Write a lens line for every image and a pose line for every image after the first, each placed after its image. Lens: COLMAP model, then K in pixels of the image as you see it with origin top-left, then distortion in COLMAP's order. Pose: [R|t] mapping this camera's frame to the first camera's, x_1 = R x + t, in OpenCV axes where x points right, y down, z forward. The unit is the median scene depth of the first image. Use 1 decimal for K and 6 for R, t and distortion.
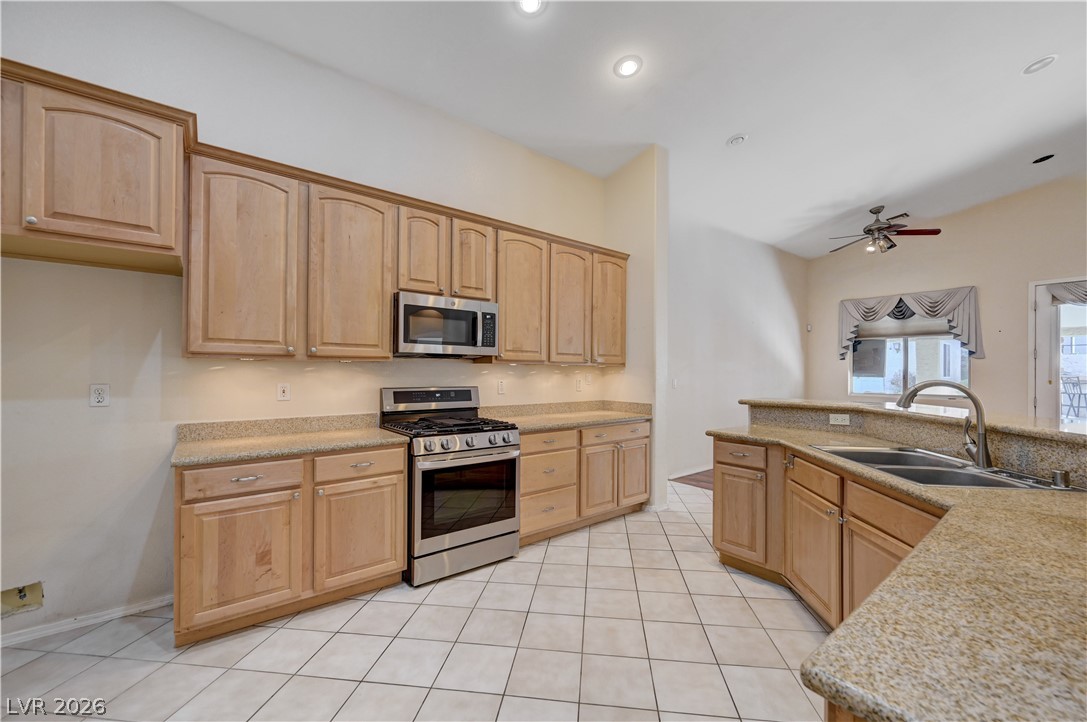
lens RADIAL K [[432.4, 0, 547.8], [0, 432.4, 368.9], [0, 0, 1]] dist [-0.000600, 0.000272]
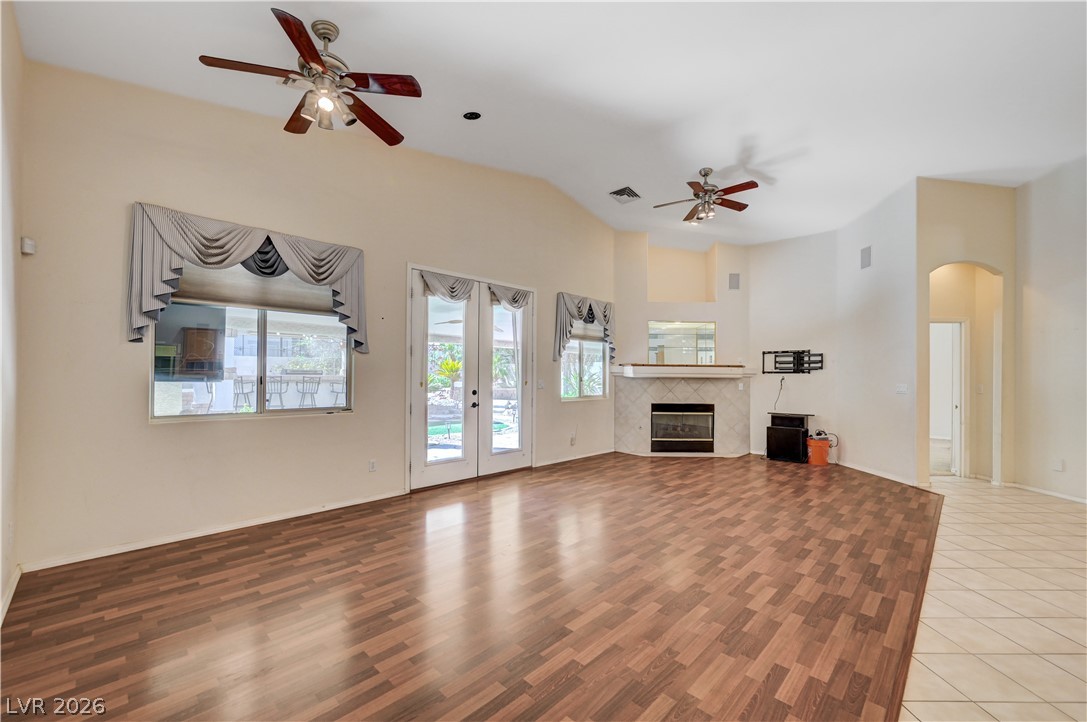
lens RADIAL K [[434.4, 0, 547.0], [0, 434.4, 376.0], [0, 0, 1]] dist [0.000580, 0.000312]
pose [[-0.129812, -0.007797, 0.991508, 0.533141], [-0.013693, 0.999888, 0.006070, 0.011702], [-0.991444, -0.012789, -0.129904, 1.711987]]
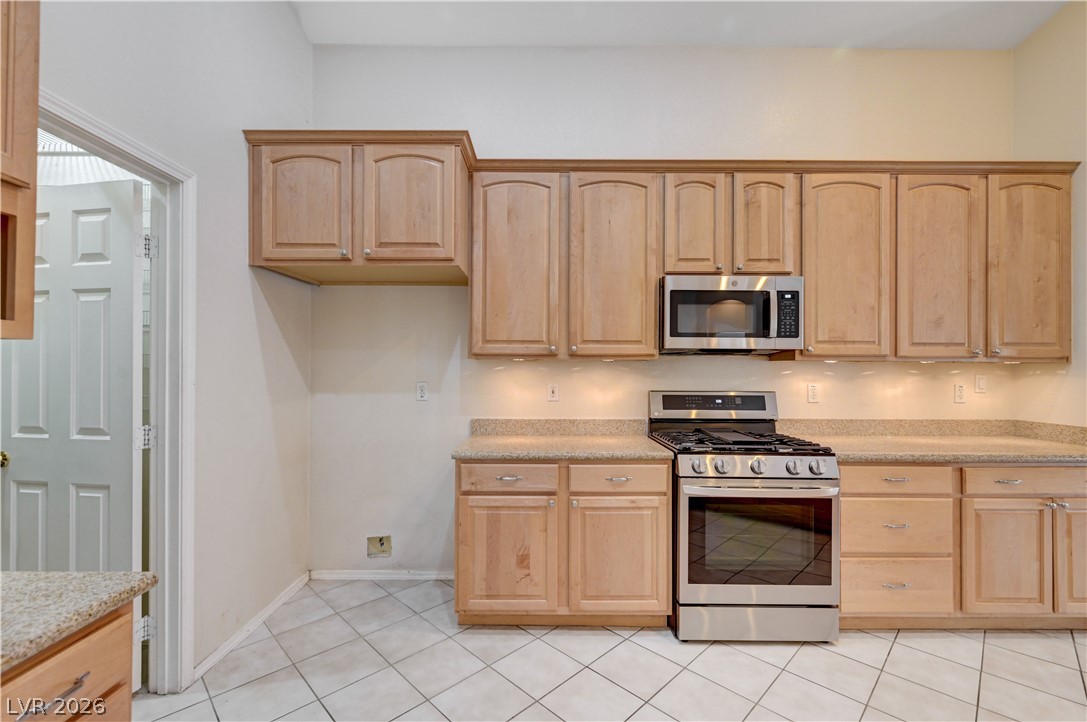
lens RADIAL K [[464.7, 0, 541.3], [0, 464.7, 365.9], [0, 0, 1]] dist [0.000677, 0.000665]
pose [[0.782421, -0.008122, -0.622697, 0.027685], [0.003875, 0.999959, -0.008174, 0.001600], [0.622738, 0.003982, 0.782420, 0.148944]]
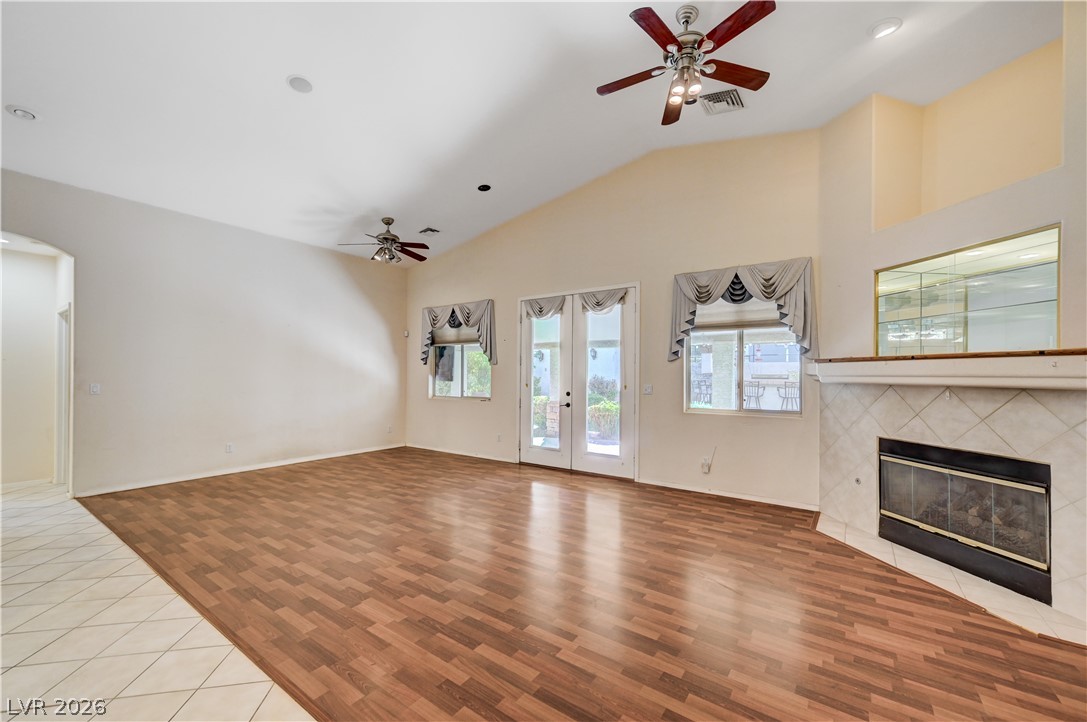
lens RADIAL K [[426.3, 0, 544.9], [0, 426.3, 373.5], [0, 0, 1]] dist [0.005711, 0.000297]
pose [[0.959724, 0.002668, 0.280933, 1.756871], [-0.003096, 0.999995, 0.001080, -0.002469], [-0.280929, -0.001906, 0.959727, -0.208635]]
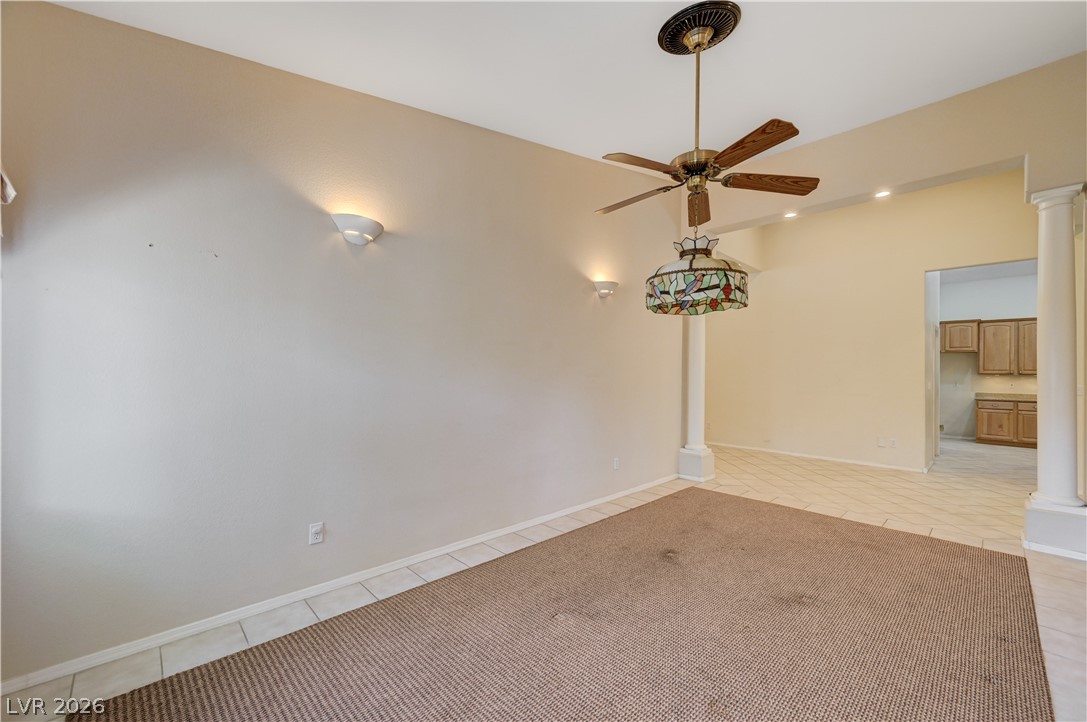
lens RADIAL K [[432.4, 0, 547.8], [0, 432.4, 368.9], [0, 0, 1]] dist [-0.000600, 0.000272]
pose [[0.098007, -0.012766, -0.995104, 2.125813], [-0.008648, 0.999869, -0.013678, 0.006231], [0.995148, 0.009946, 0.097884, -2.591863]]
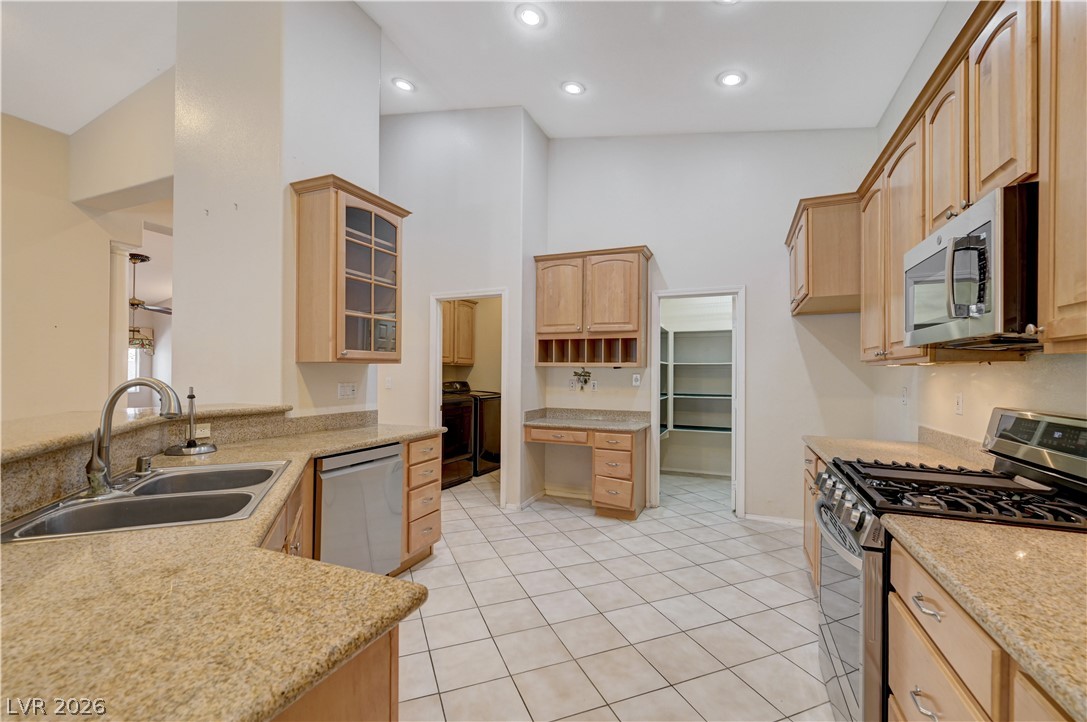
lens RADIAL K [[453.3, 0, 546.4], [0, 453.3, 372.2], [0, 0, 1]] dist [-0.002266, -0.000036]
pose [[-0.877966, -0.015097, -0.478484, 0.451021], [-0.012093, 0.999883, -0.009359, 0.011482], [0.478570, -0.002431, -0.878046, 1.326492]]
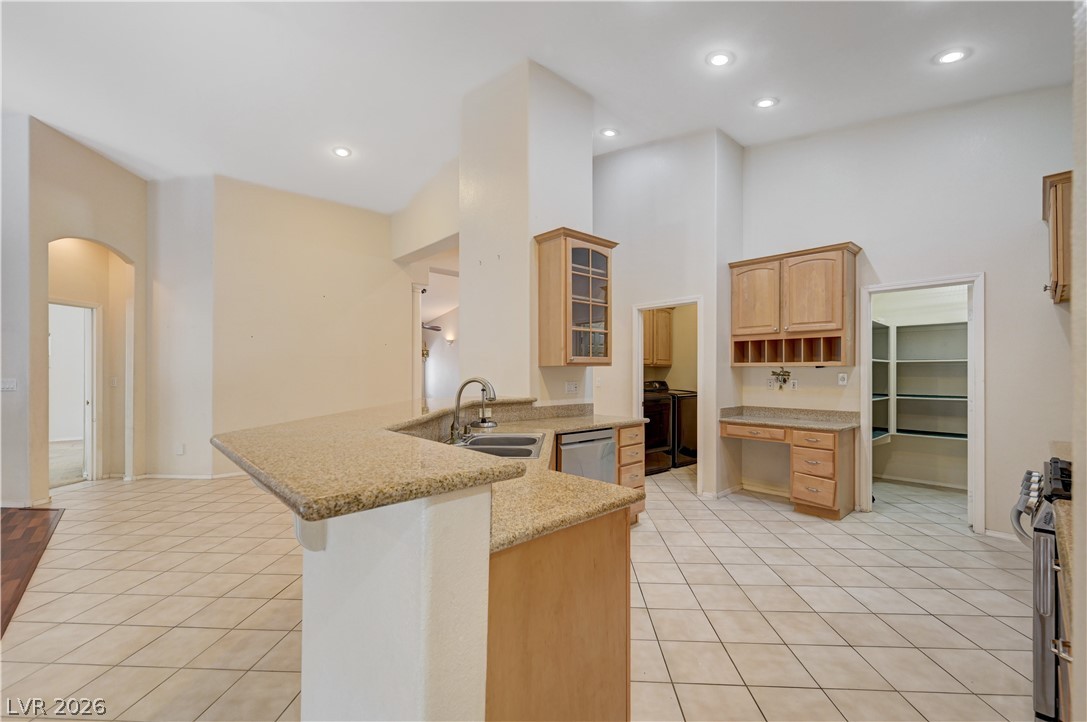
lens RADIAL K [[453.3, 0, 546.4], [0, 453.3, 372.2], [0, 0, 1]] dist [-0.002266, -0.000036]
pose [[-0.997560, -0.007766, -0.069384, 0.529737], [-0.007377, 0.999956, -0.005852, 0.012597], [0.069427, -0.005326, -0.997573, 1.553431]]
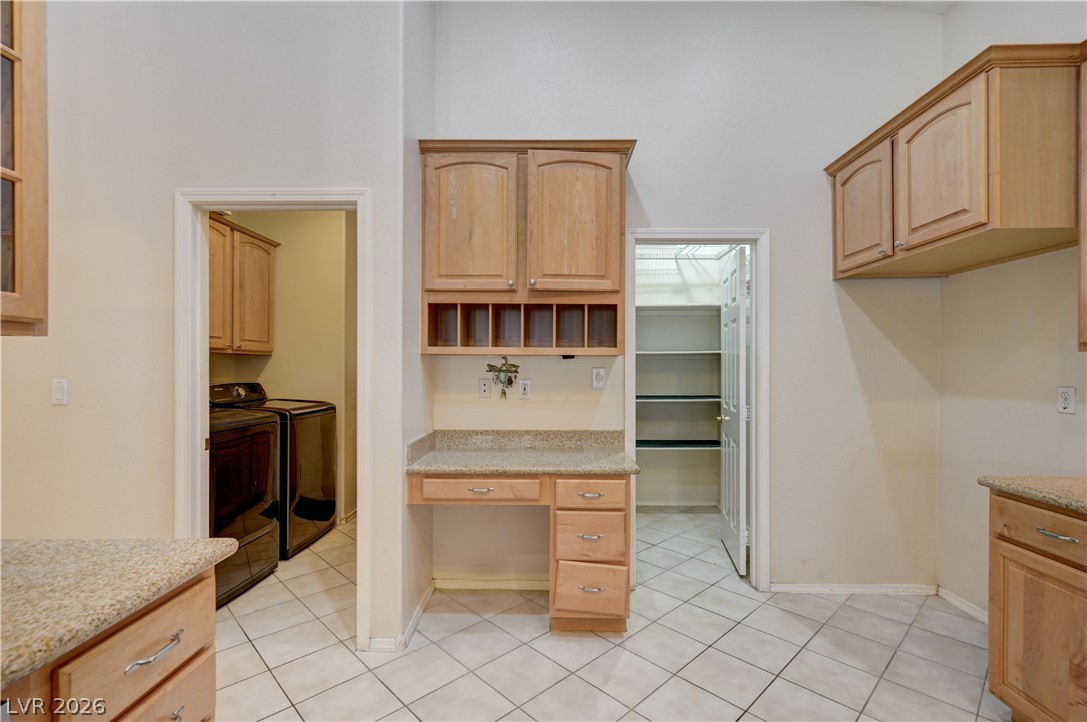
lens RADIAL K [[489.5, 0, 547.8], [0, 489.5, 369.1], [0, 0, 1]] dist [-0.000838, -0.000027]
pose [[-0.632184, -0.006728, -0.774789, 0.268698], [-0.003987, 0.999977, -0.005430, 0.007800], [0.774808, -0.000344, -0.632196, 0.645366]]
